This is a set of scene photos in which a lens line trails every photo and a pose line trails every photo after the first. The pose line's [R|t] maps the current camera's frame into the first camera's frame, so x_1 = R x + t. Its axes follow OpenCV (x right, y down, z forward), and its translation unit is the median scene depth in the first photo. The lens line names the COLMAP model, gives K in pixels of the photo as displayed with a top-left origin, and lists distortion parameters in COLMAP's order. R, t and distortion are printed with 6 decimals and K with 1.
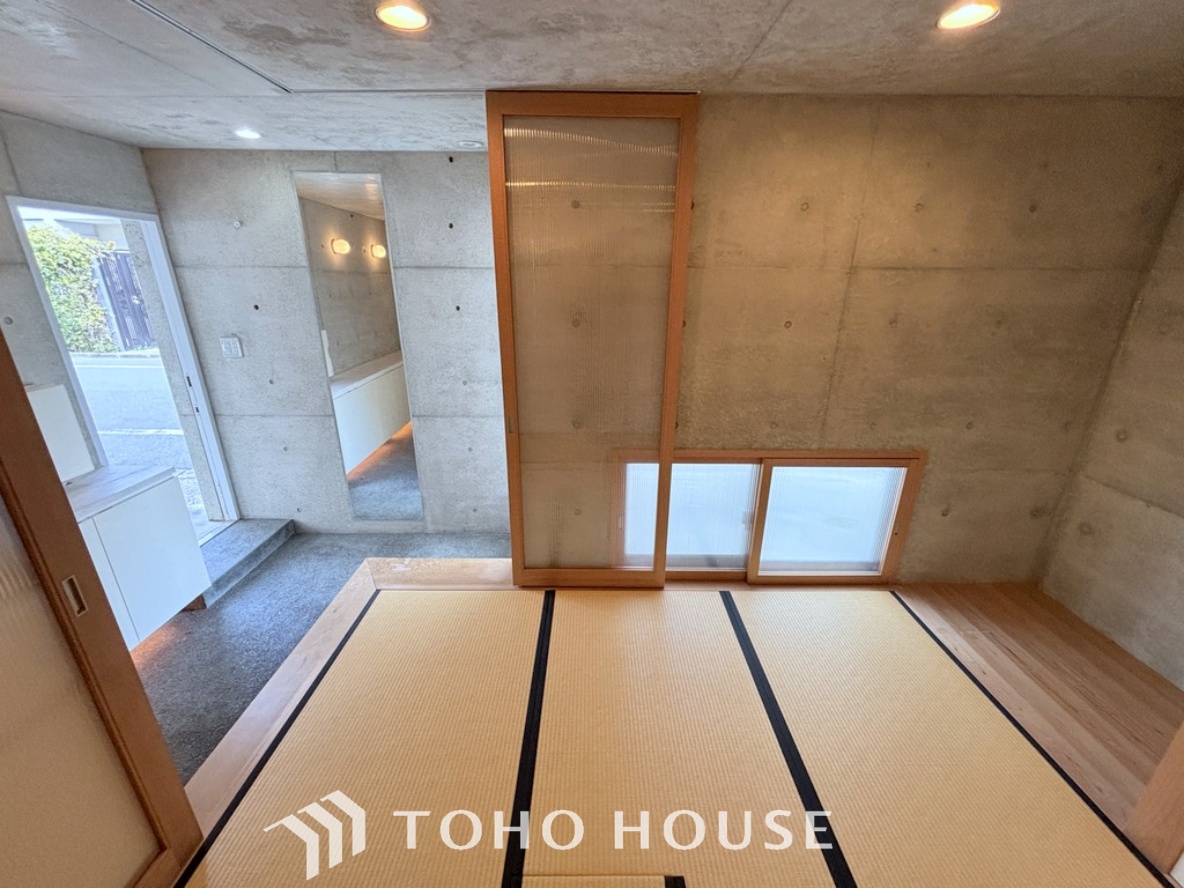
lens RADIAL K [[477.0, 0, 592.7], [0, 477.0, 442.3], [0, 0, 1]] dist [-0.000649, 0.000235]
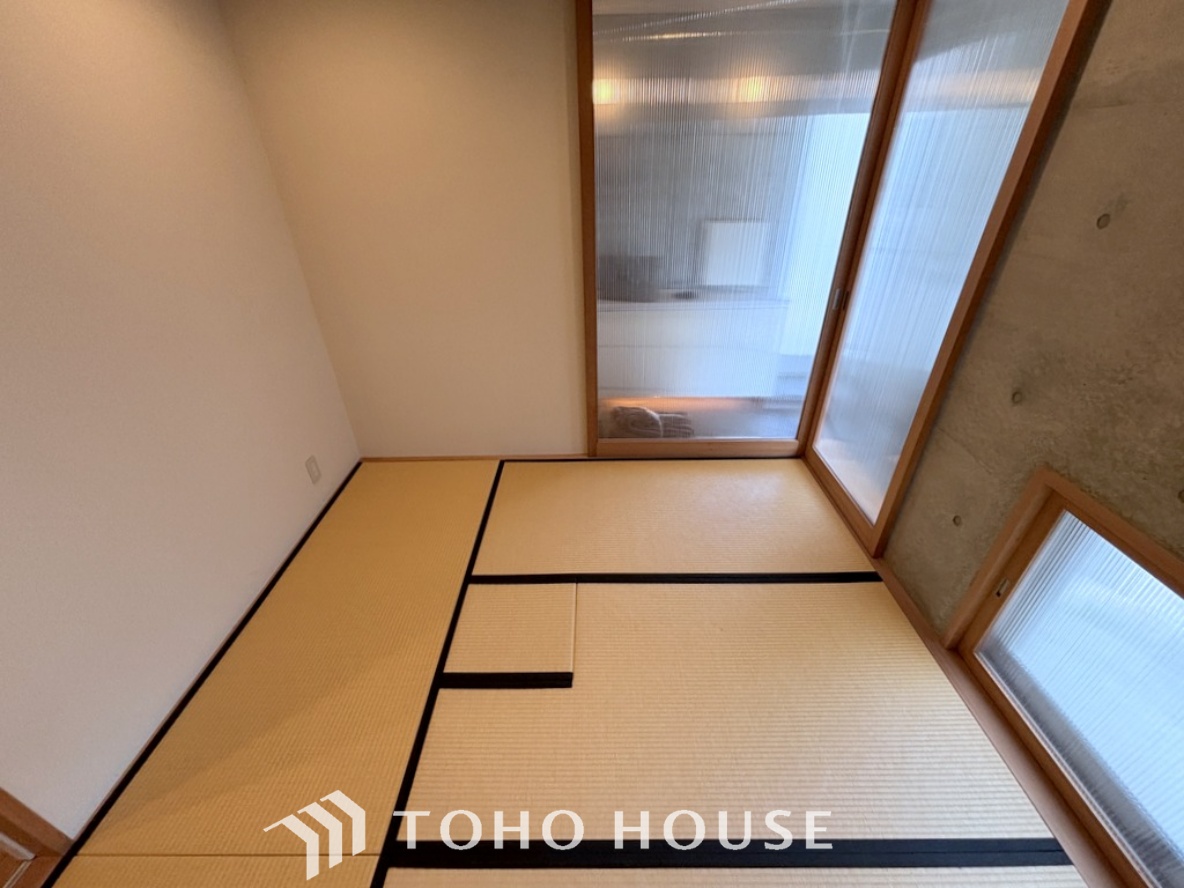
lens RADIAL K [[477.0, 0, 592.7], [0, 477.0, 442.3], [0, 0, 1]] dist [-0.000649, 0.000235]
pose [[-0.011167, 0.514184, -0.857607, 0.572491], [-0.306926, 0.814496, 0.492333, -0.135306], [0.951668, 0.268720, 0.148721, 0.439208]]
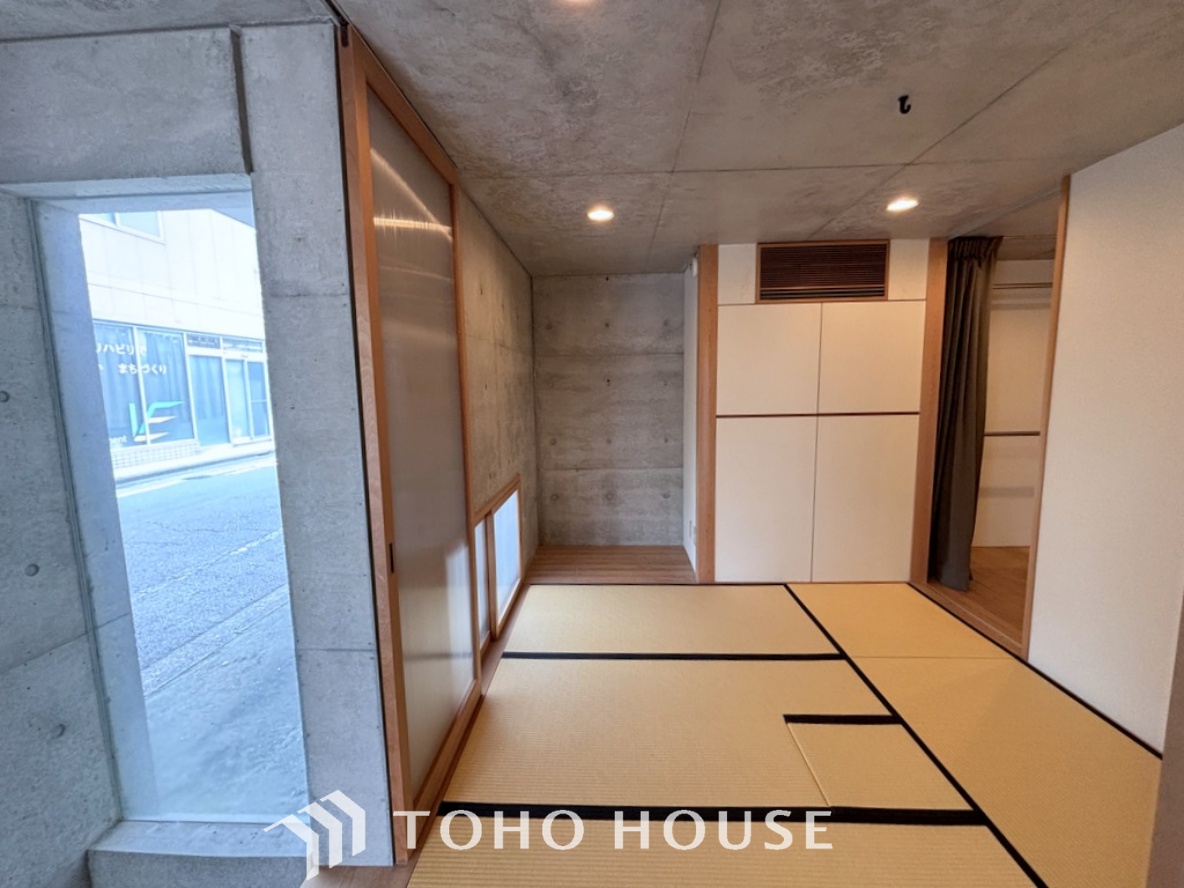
lens RADIAL K [[493.2, 0, 592.0], [0, 493.2, 444.0], [0, 0, 1]] dist [-0.000994, 0.000123]
pose [[0.041826, -0.127083, 0.991010, -0.782073], [0.349516, 0.931068, 0.104645, -0.152082], [-0.935996, 0.341997, 0.083360, 0.707992]]
